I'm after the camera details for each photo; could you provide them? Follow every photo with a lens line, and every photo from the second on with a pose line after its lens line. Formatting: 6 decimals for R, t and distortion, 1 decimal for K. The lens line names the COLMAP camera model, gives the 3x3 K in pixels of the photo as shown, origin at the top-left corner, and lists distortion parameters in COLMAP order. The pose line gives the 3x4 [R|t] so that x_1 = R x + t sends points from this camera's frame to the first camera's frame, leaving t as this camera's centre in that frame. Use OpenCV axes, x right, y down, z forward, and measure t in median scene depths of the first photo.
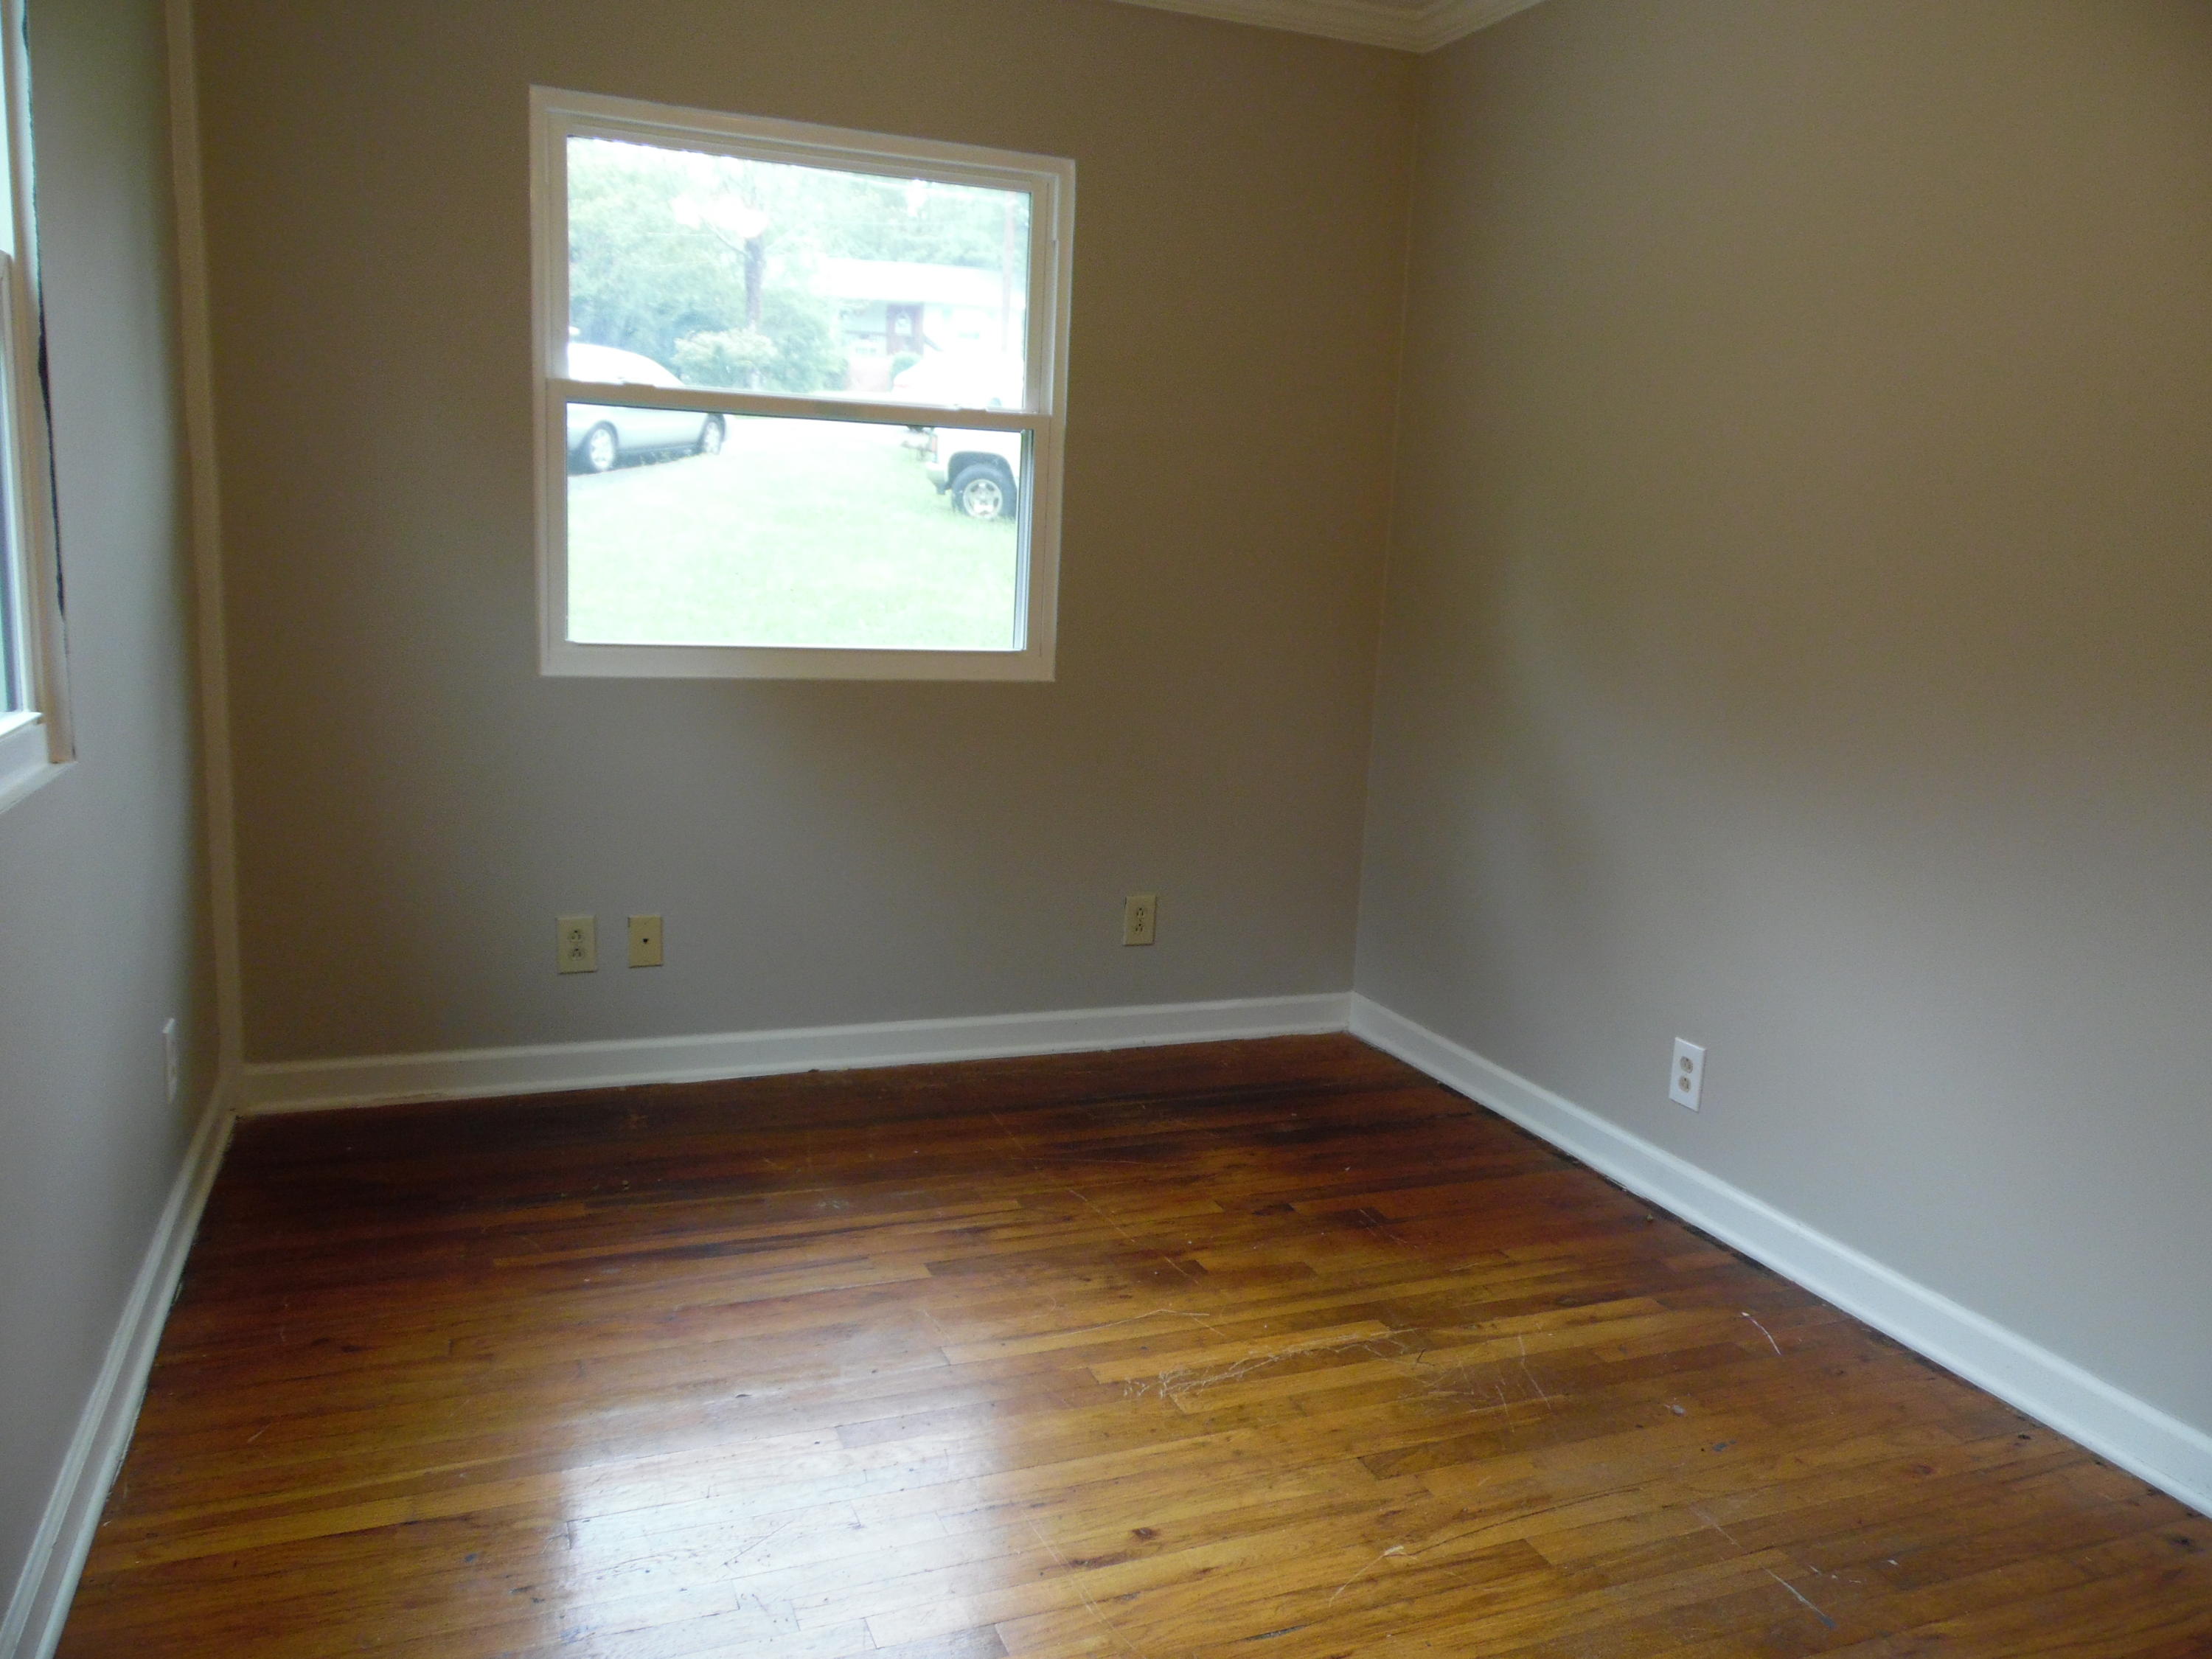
lens RADIAL K [[1654.5, 0, 1104.1], [0, 1654.5, 823.0], [0, 0, 1]] dist [-0.028452, 0.053322]
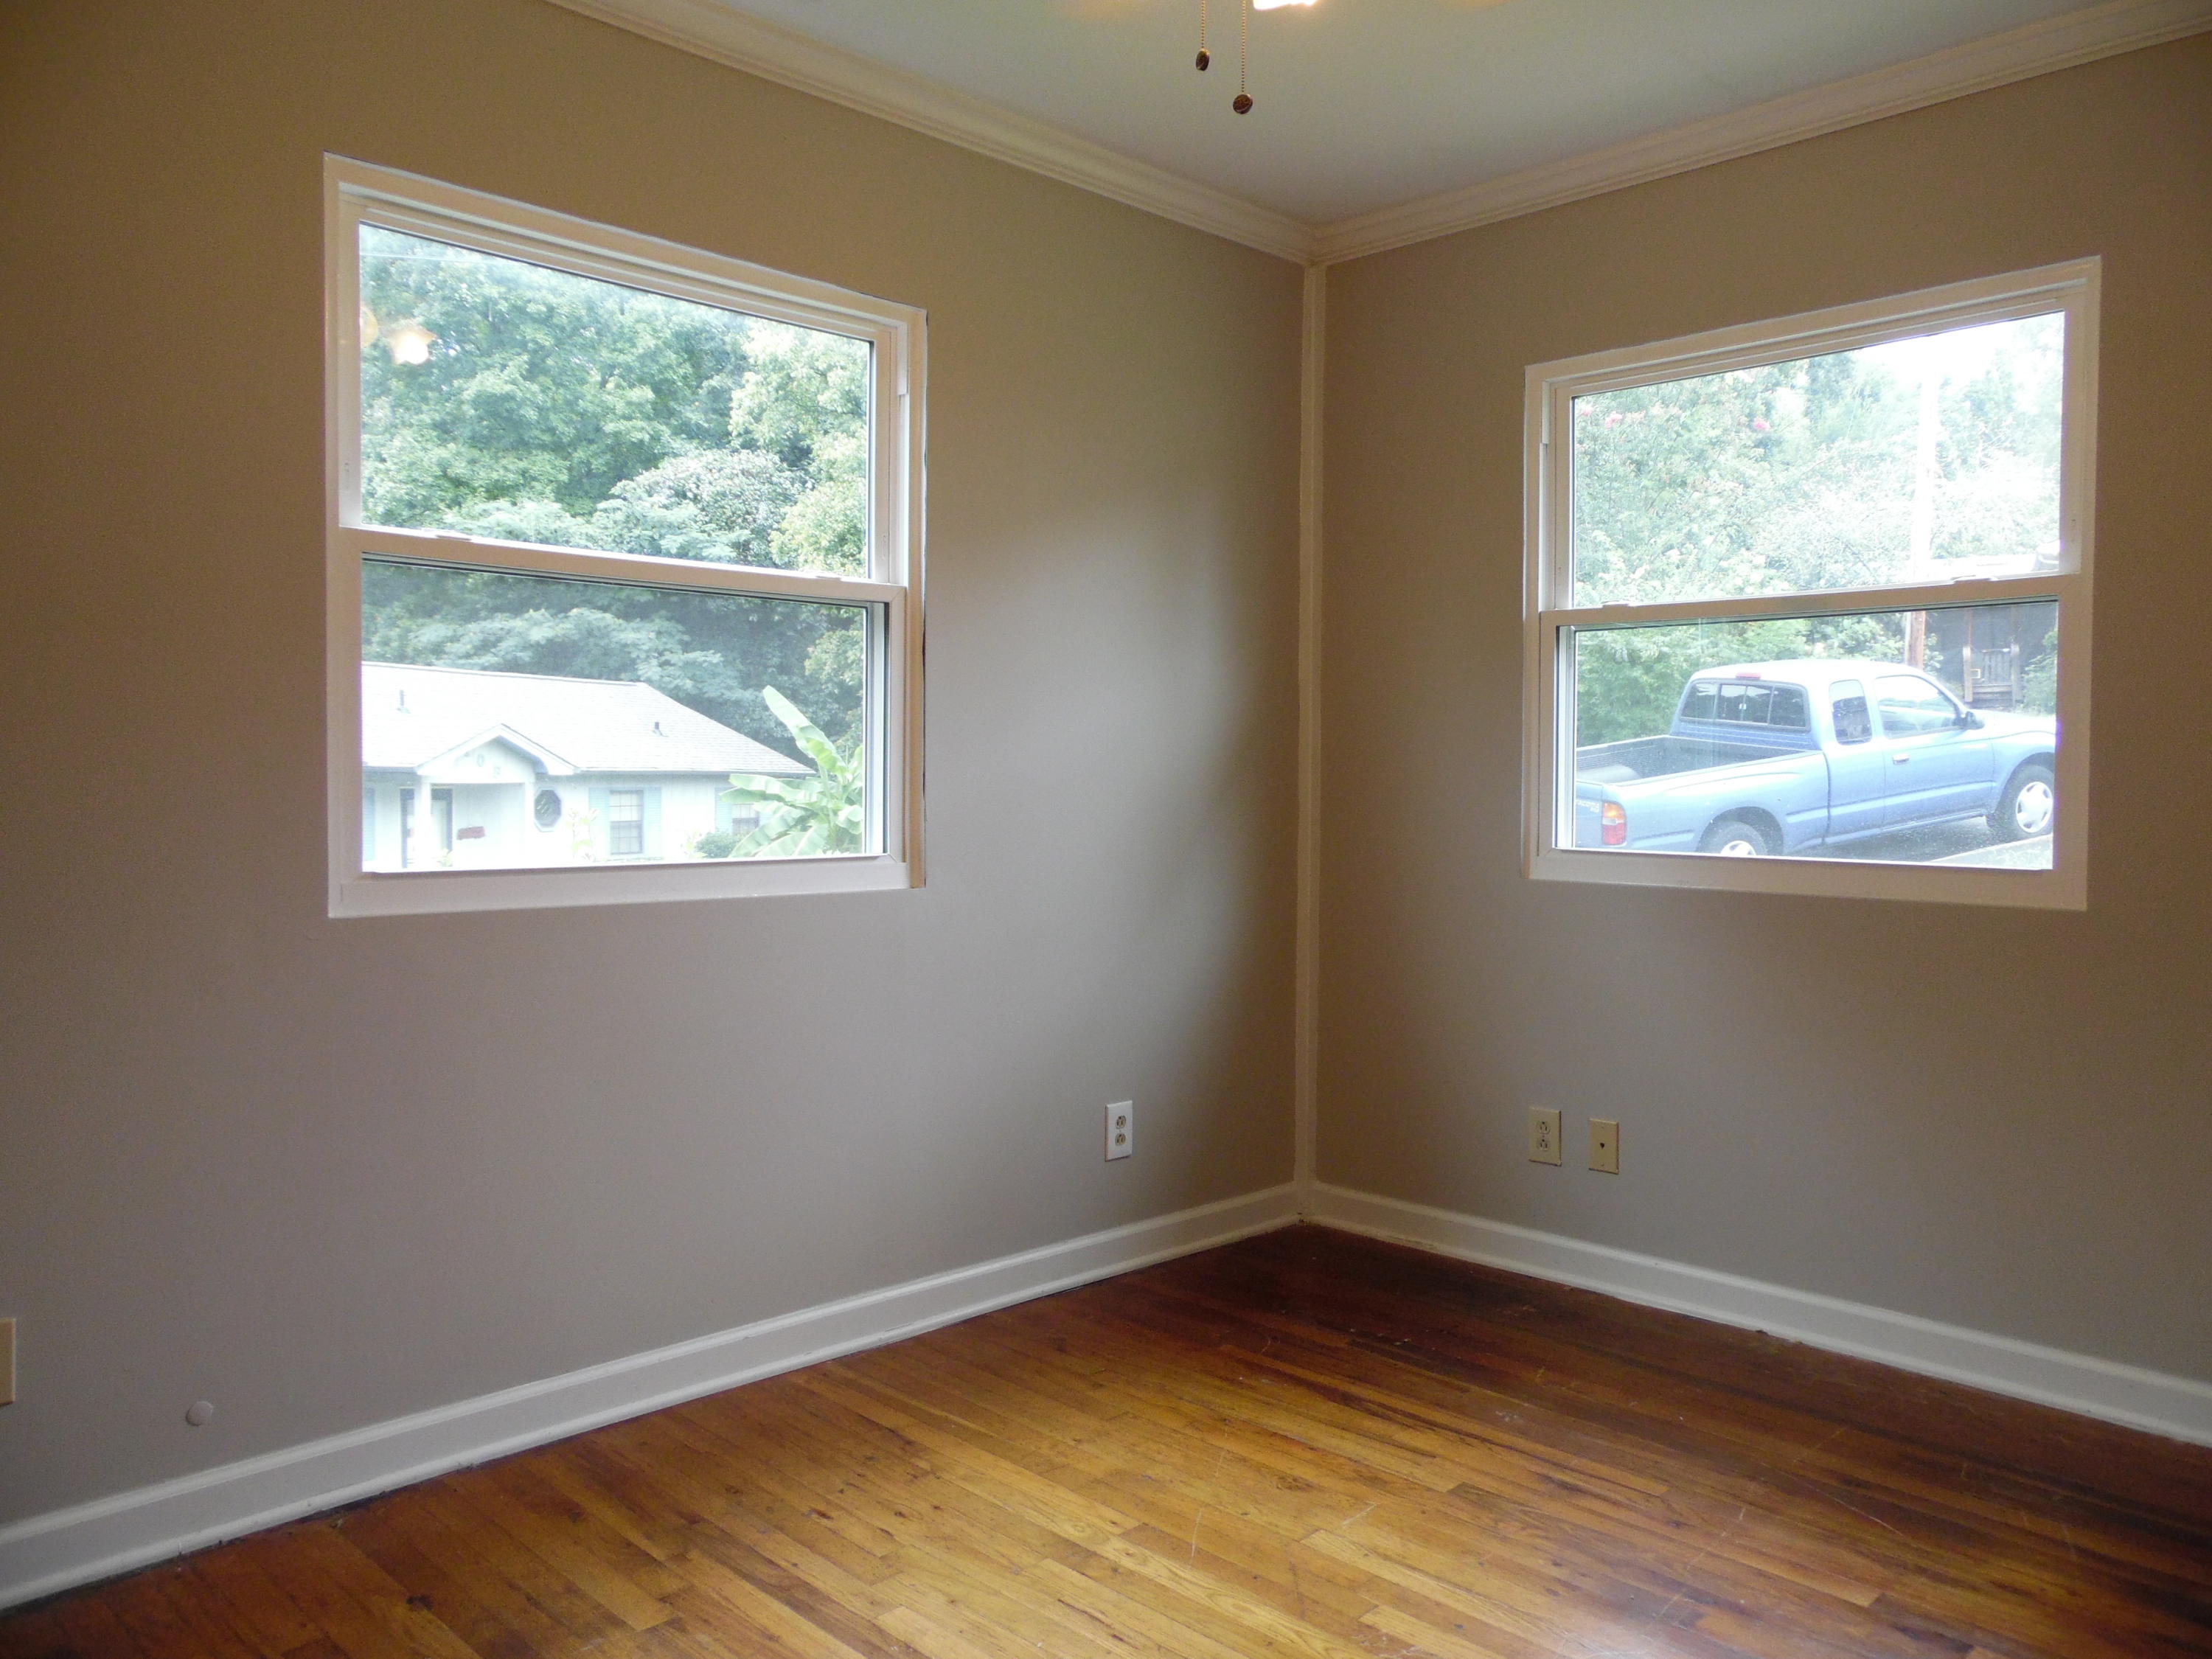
lens RADIAL K [[1654.5, 0, 1108.5], [0, 1654.5, 825.2], [0, 0, 1]] dist [-0.028452, 0.053322]
pose [[0.388545, -0.013340, -0.921333, 0.567007], [-0.144644, 0.986616, -0.075285, -0.002152], [0.910006, 0.162517, 0.381415, 0.329960]]
